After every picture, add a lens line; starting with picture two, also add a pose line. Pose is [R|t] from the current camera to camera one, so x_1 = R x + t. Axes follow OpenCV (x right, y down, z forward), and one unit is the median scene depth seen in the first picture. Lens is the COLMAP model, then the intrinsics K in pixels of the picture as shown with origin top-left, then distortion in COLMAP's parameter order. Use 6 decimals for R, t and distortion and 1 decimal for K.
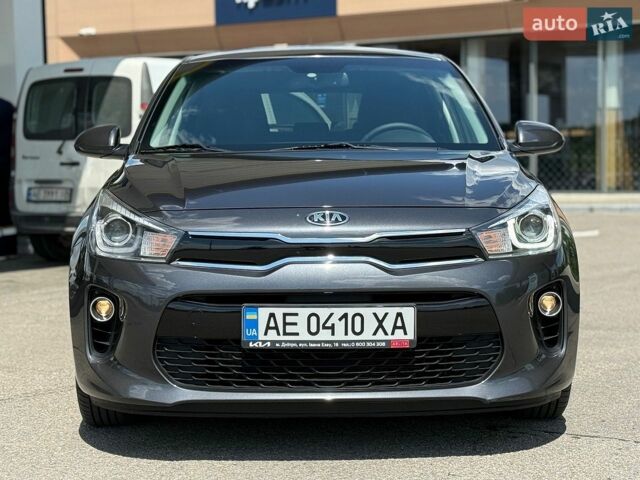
lens RADIAL K [[1367.7, 0, 320.0], [0, 1367.7, 240.0], [0, 0, 1]] dist [0.088396, 0.037226]
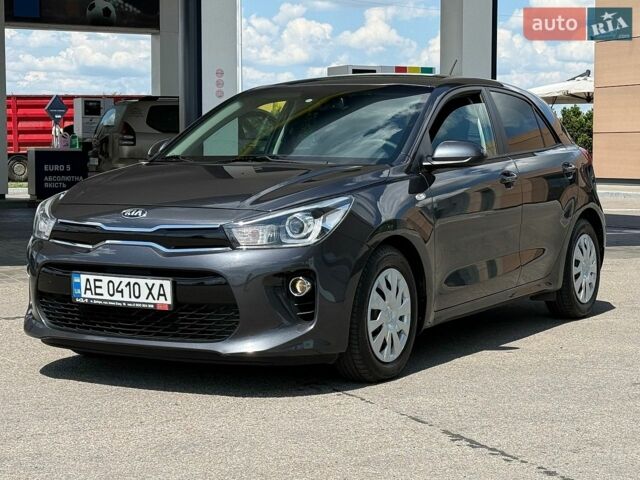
lens RADIAL K [[1367.7, 0, 320.0], [0, 1367.7, 240.0], [0, 0, 1]] dist [0.088396, 0.037226]
pose [[0.859061, 0.046107, -0.509792, 0.891072], [-0.042665, 0.998919, 0.018450, -0.023046], [0.510092, 0.005901, 0.860100, -0.100245]]
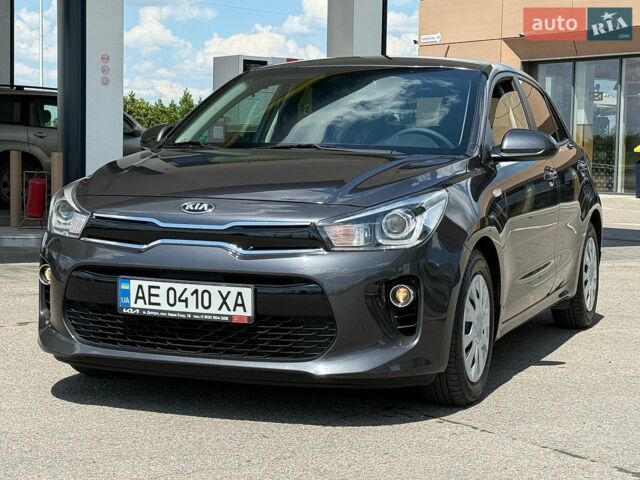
lens RADIAL K [[1367.7, 0, 320.0], [0, 1367.7, 240.0], [0, 0, 1]] dist [0.088396, 0.037226]
pose [[0.929869, 0.054013, -0.363903, 0.535104], [-0.054210, 0.998483, 0.009682, -0.005257], [0.363874, 0.010724, 0.931386, -0.045090]]
